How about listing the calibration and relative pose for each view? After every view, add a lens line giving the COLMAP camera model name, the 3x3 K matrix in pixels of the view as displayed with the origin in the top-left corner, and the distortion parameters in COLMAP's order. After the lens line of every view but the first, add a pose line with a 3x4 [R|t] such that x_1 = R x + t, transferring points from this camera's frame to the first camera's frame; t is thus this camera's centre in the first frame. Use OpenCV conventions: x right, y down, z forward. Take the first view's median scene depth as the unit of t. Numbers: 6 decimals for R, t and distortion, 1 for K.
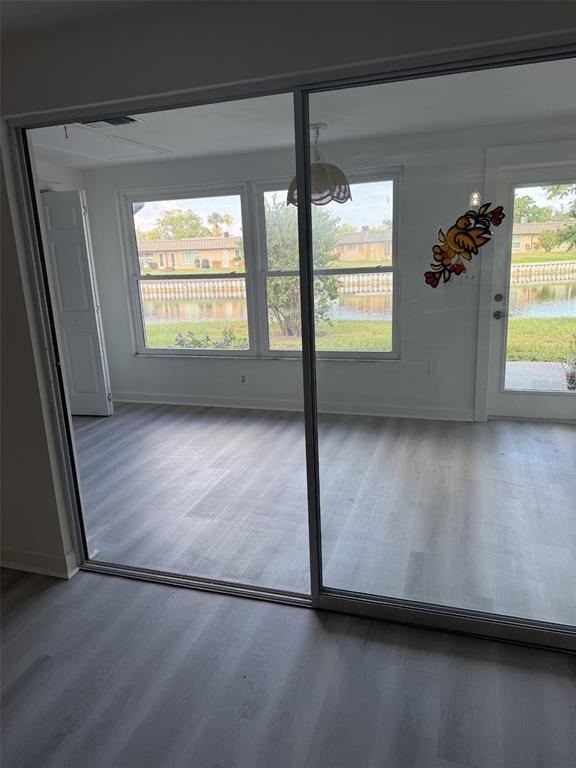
lens RADIAL K [[541.4, 0, 281.3], [0, 541.4, 382.5], [0, 0, 1]] dist [0.037427, -0.040944]
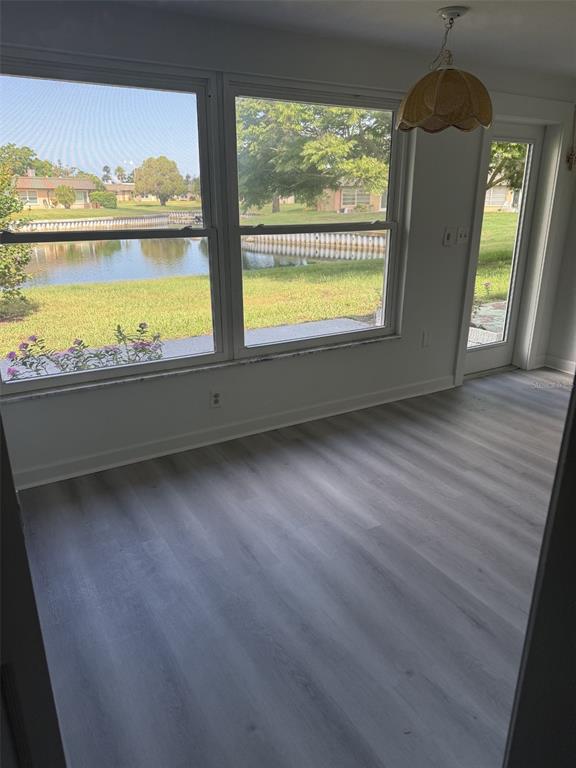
lens RADIAL K [[541.4, 0, 288.6], [0, 541.4, 383.9], [0, 0, 1]] dist [0.037427, -0.040944]
pose [[0.639827, -0.205818, 0.740446, -0.486226], [0.148741, 0.978418, 0.143437, -0.102914], [-0.753988, 0.018360, 0.656632, 0.517179]]
